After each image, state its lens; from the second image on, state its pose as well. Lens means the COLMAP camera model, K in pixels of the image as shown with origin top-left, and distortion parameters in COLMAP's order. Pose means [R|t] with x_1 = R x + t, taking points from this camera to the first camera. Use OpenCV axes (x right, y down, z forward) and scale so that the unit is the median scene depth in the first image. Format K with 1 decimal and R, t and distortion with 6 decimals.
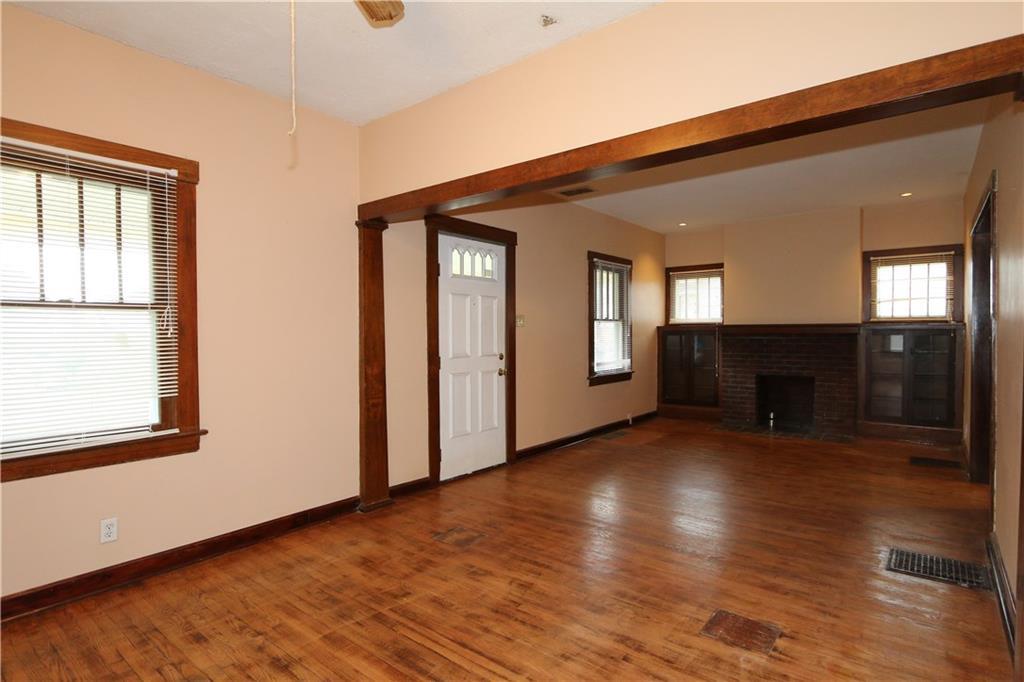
lens RADIAL K [[531.1, 0, 511.6], [0, 531.1, 342.3], [0, 0, 1]] dist [-0.000455, -0.000103]
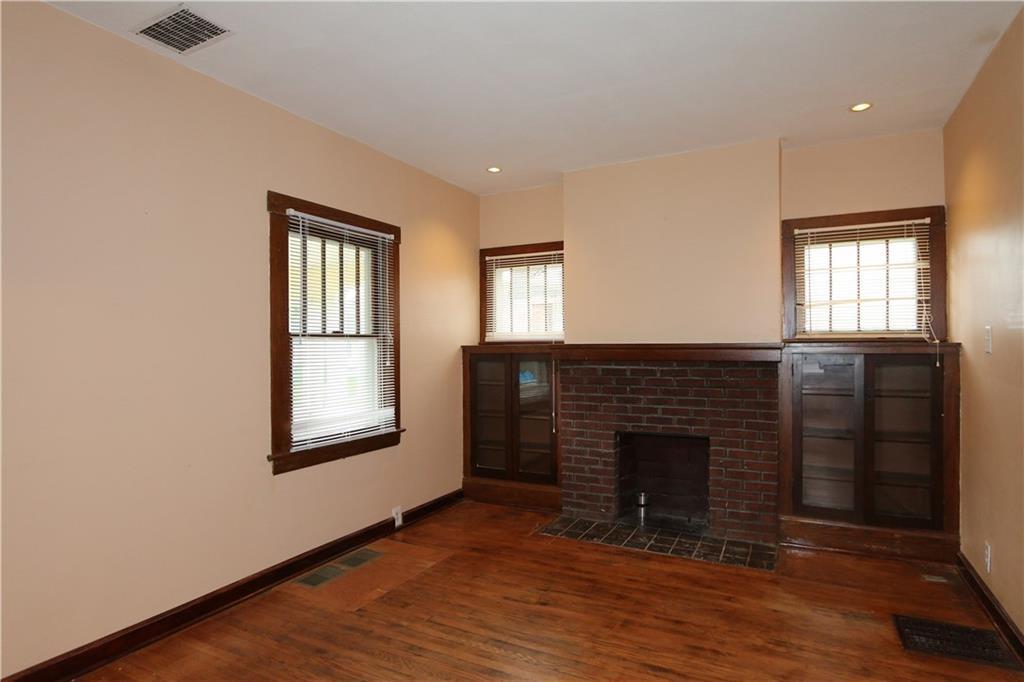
lens RADIAL K [[531.1, 0, 513.6], [0, 531.1, 342.2], [0, 0, 1]] dist [-0.000455, -0.000103]
pose [[0.986321, 0.000107, 0.164838, 0.259850], [0.004165, 0.999664, -0.025571, -0.021417], [-0.164785, 0.025907, 0.985989, 0.452835]]
